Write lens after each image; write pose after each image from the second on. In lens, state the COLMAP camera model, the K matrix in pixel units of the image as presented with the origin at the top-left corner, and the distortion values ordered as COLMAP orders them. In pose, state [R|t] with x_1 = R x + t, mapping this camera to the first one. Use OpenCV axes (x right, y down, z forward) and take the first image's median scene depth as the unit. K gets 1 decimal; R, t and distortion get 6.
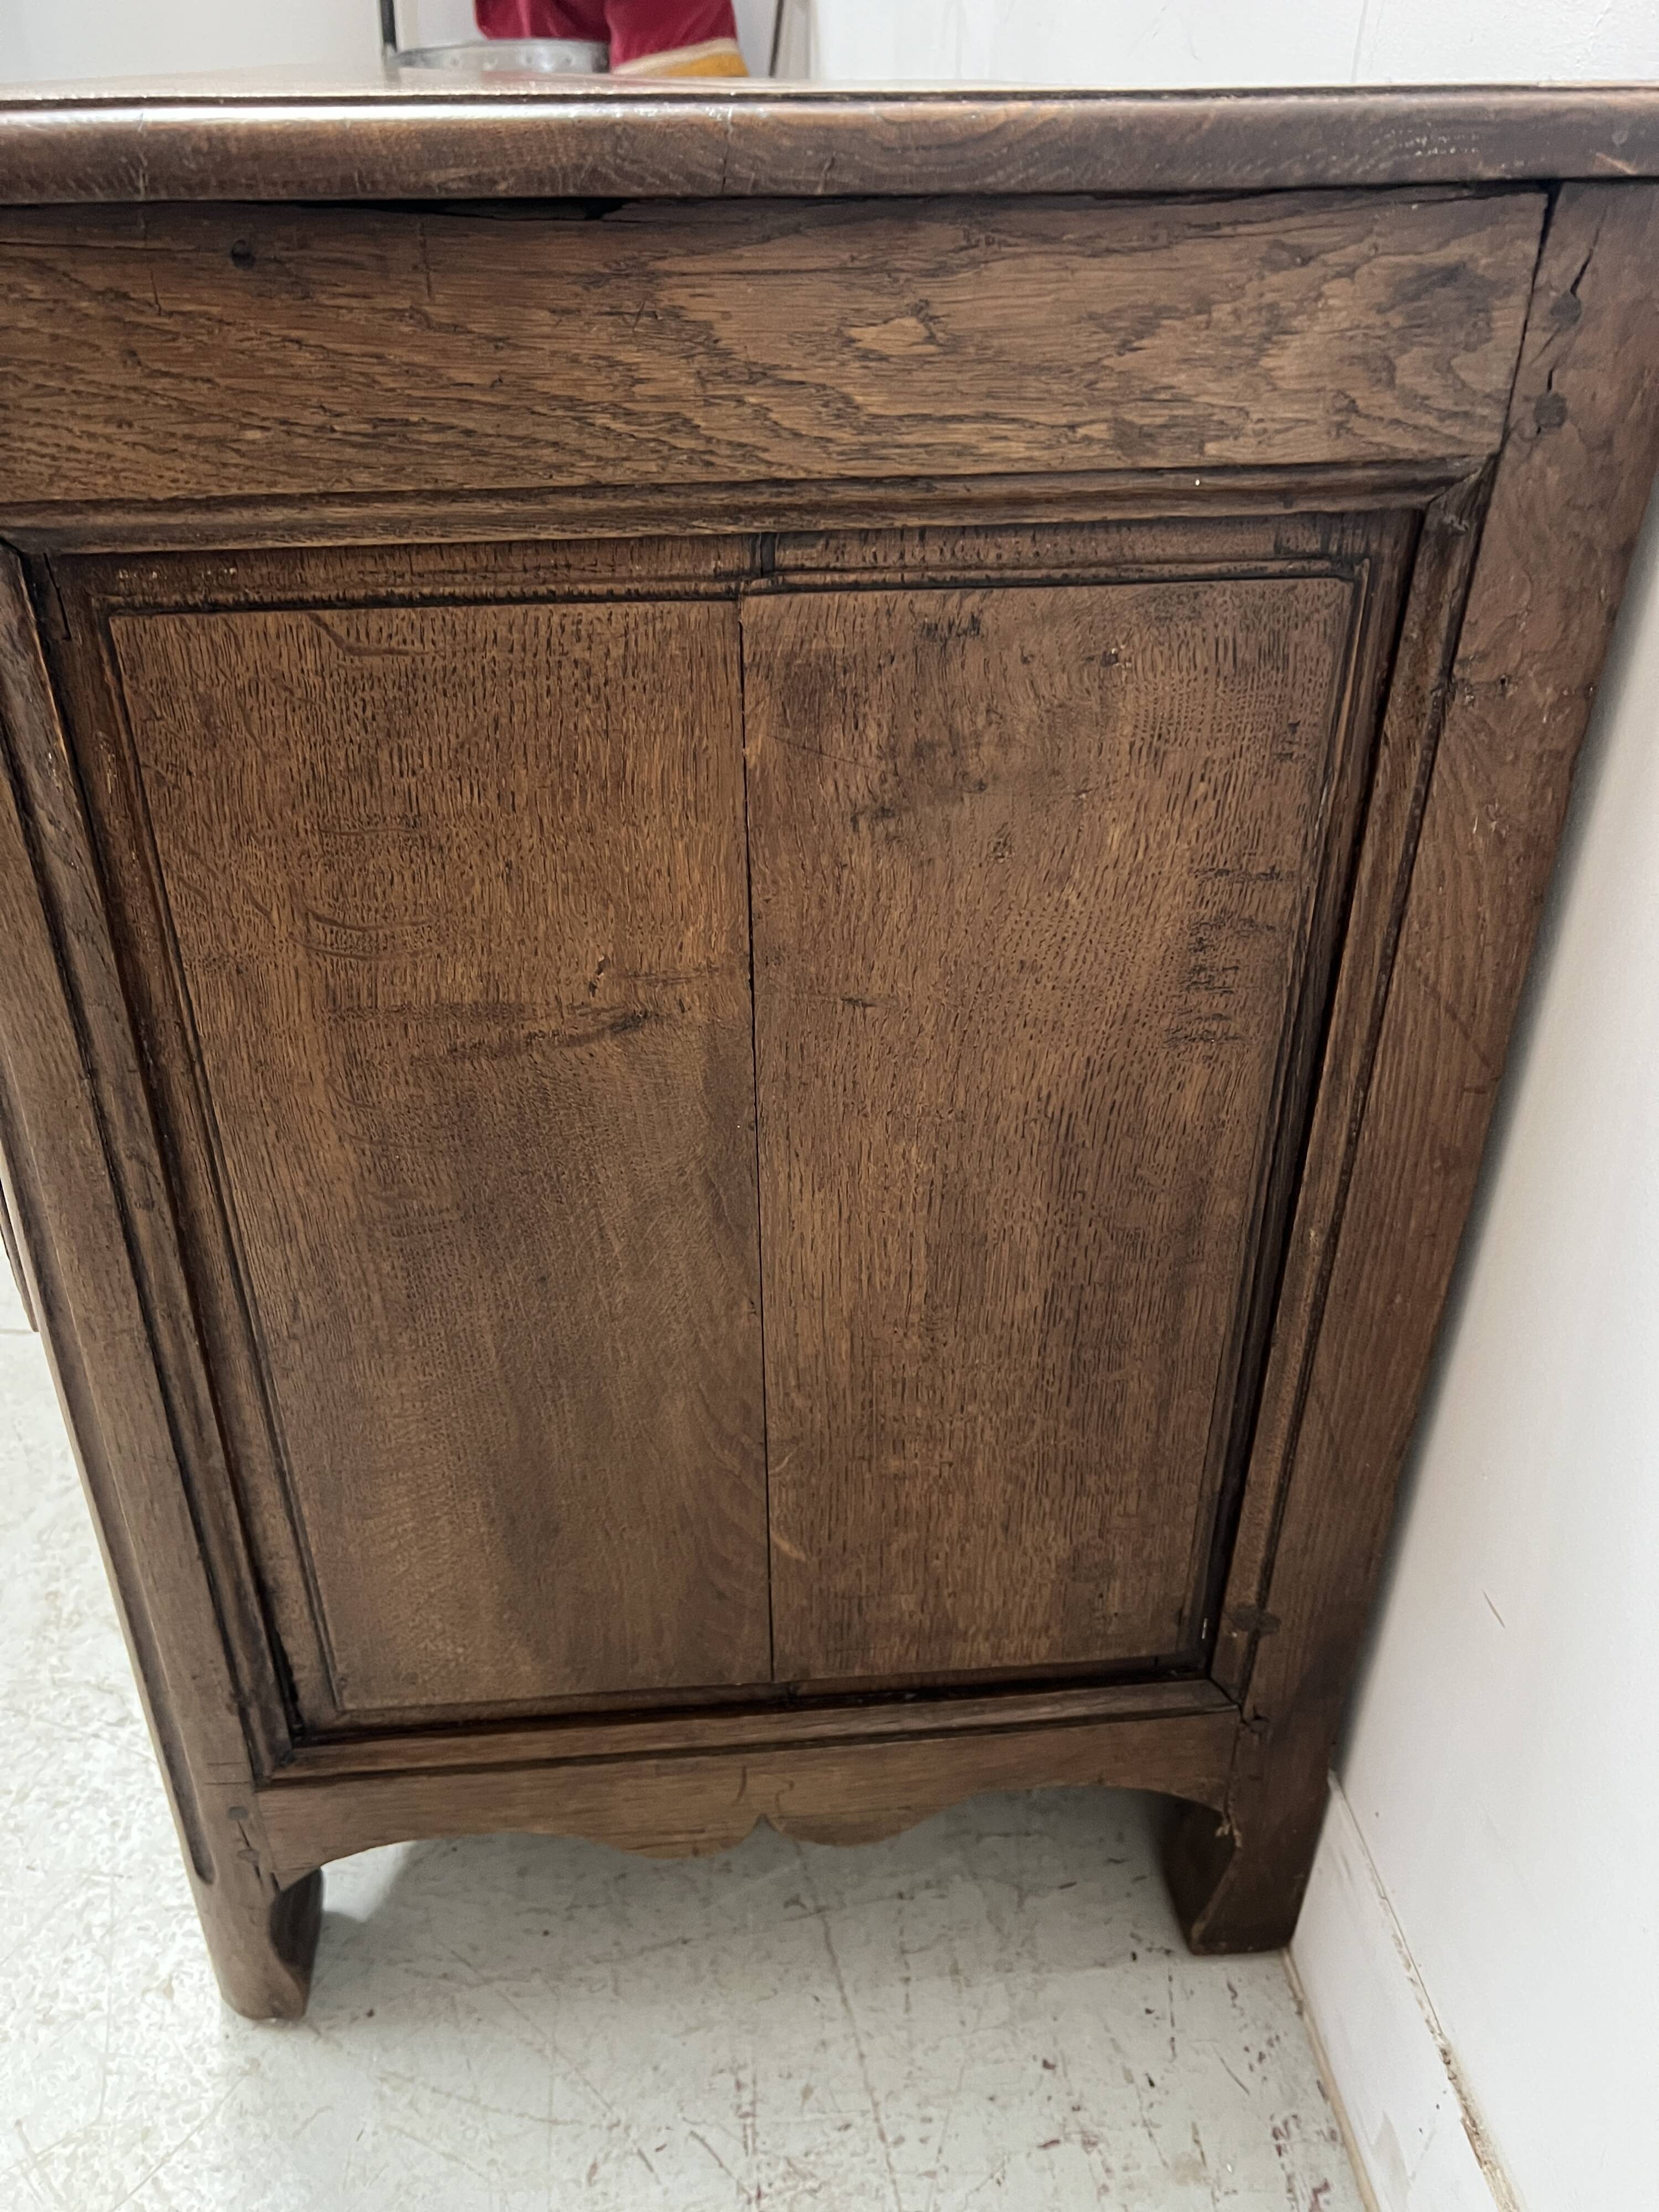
lens RADIAL K [[1661.1, 0, 814.7], [0, 1661.1, 1099.2], [0, 0, 1]] dist [0.044934, -0.057723]
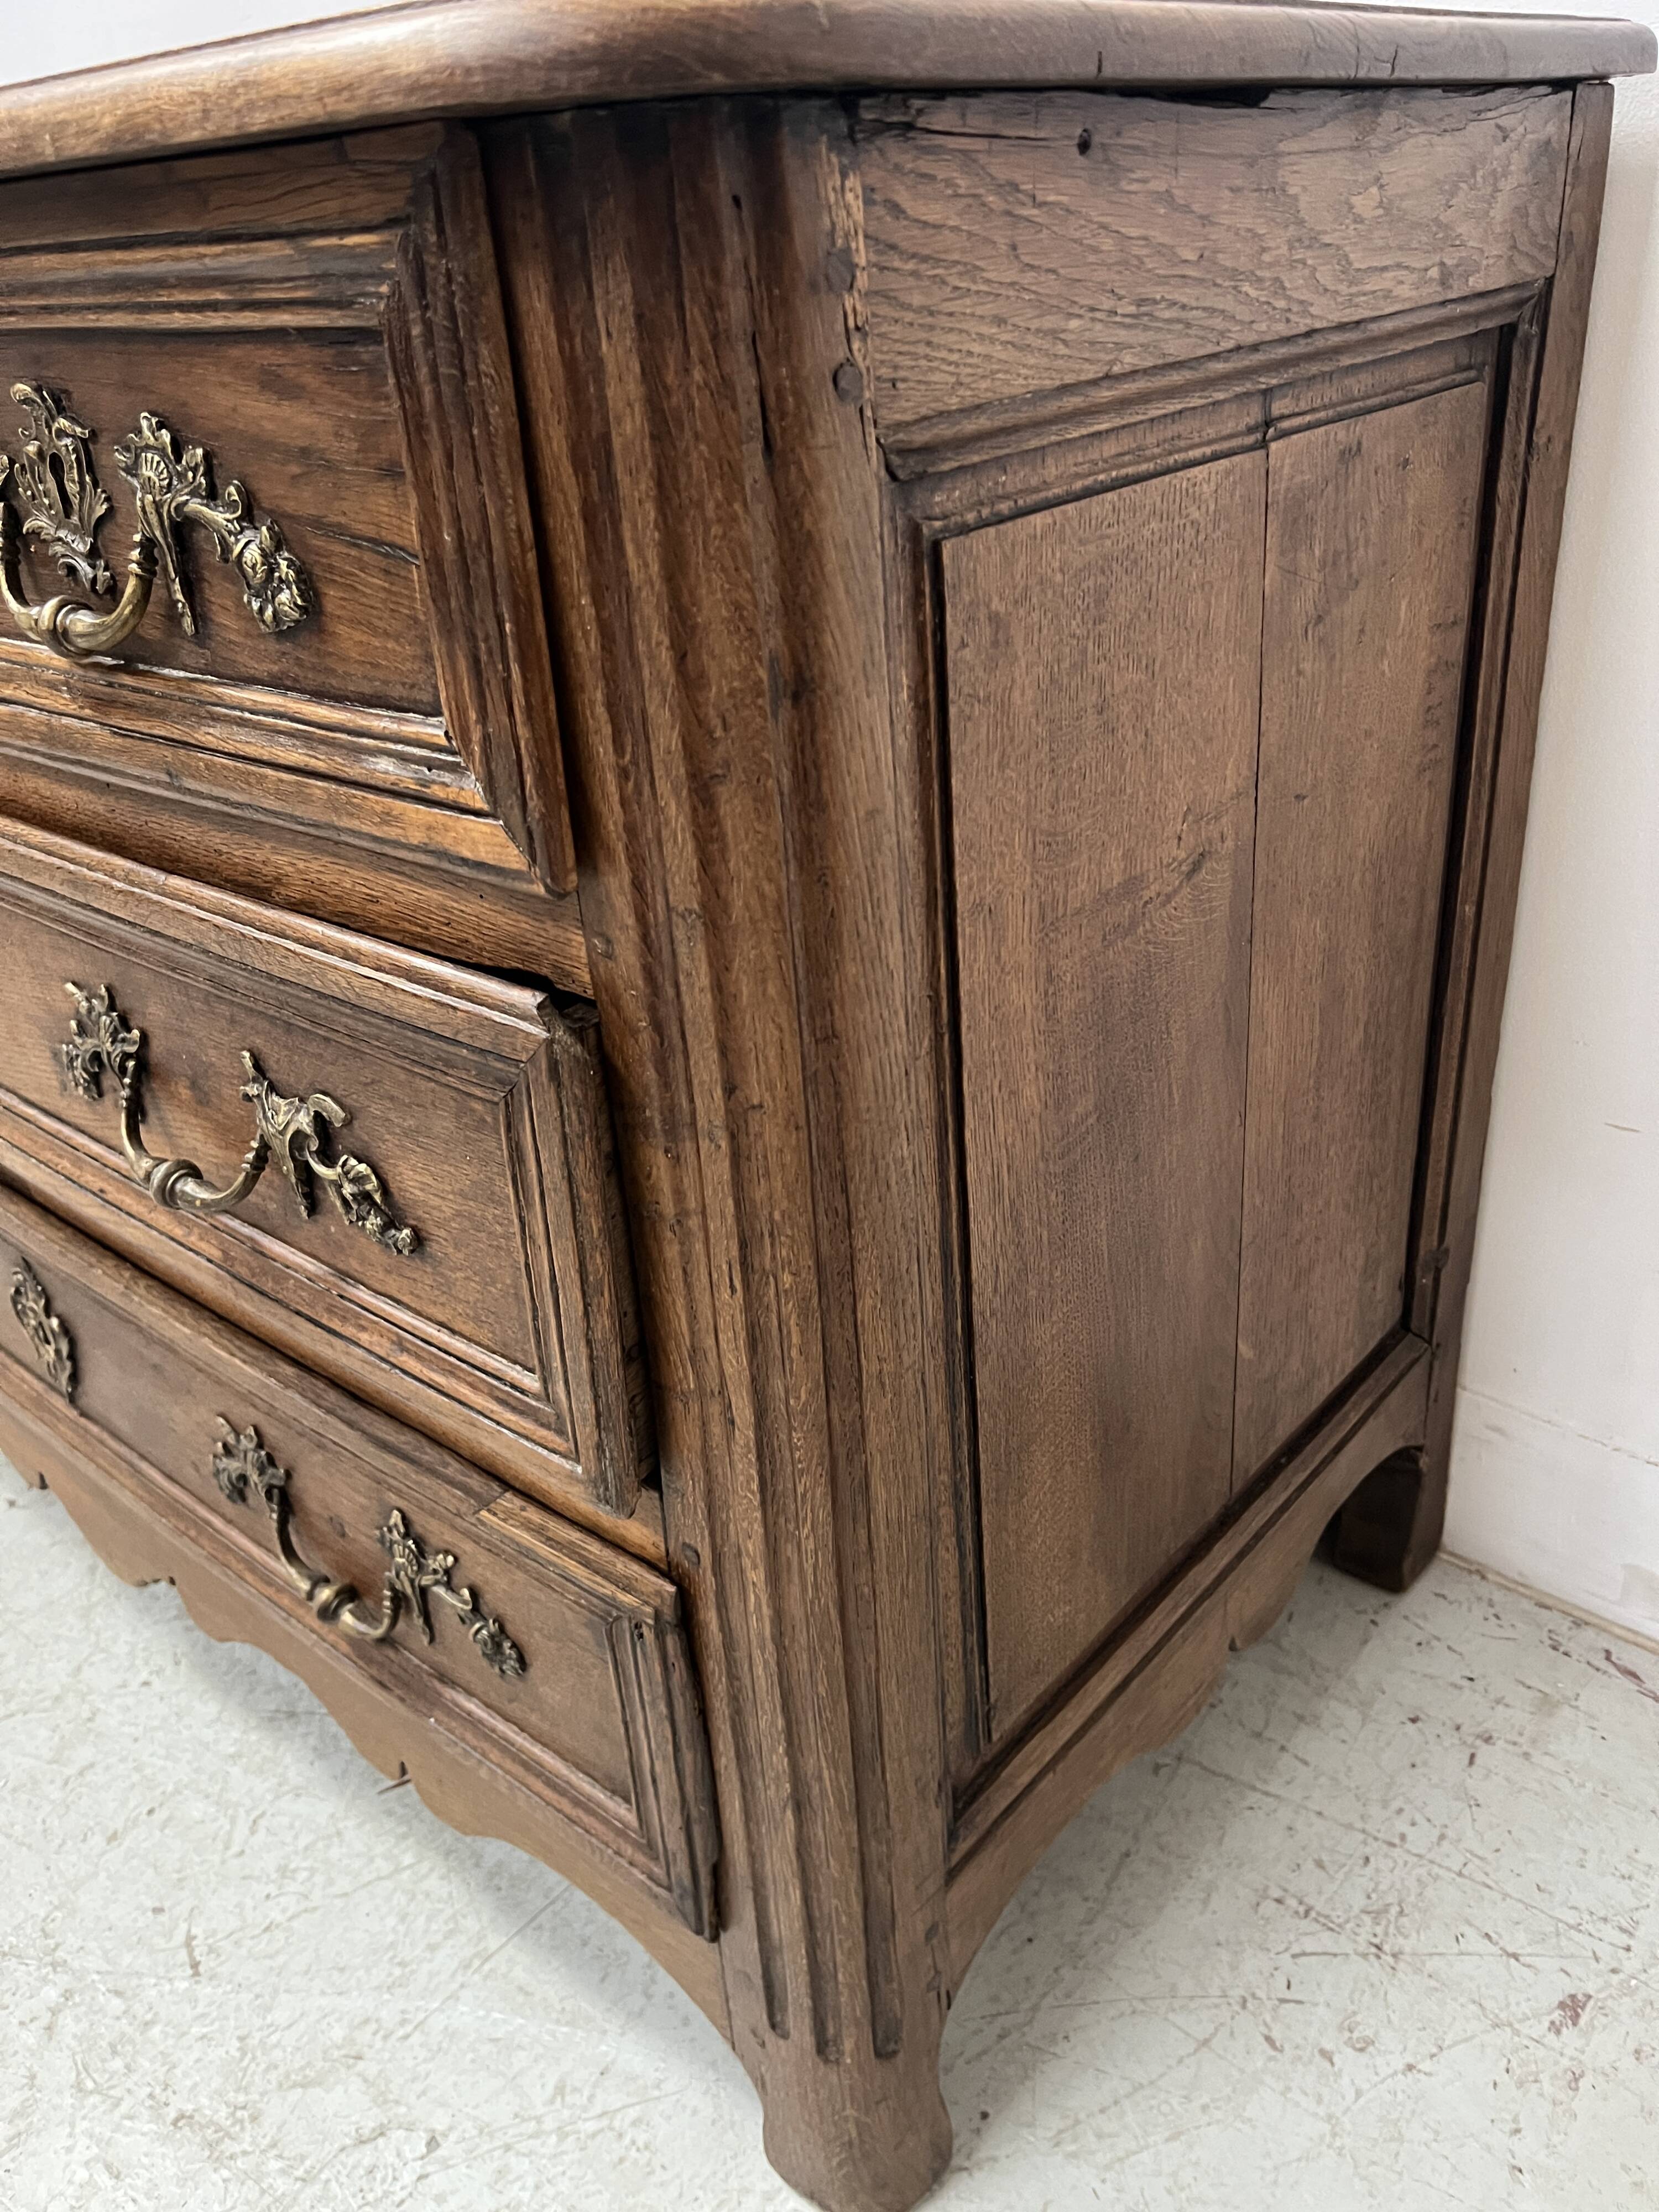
lens RADIAL K [[1661.1, 0, 872.1], [0, 1661.1, 1093.4], [0, 0, 1]] dist [0.044934, -0.057723]
pose [[0.719177, -0.364300, 0.591668, -1.061662], [0.413787, 0.908619, 0.056491, -0.066706], [-0.558180, 0.204197, 0.804200, 0.296573]]
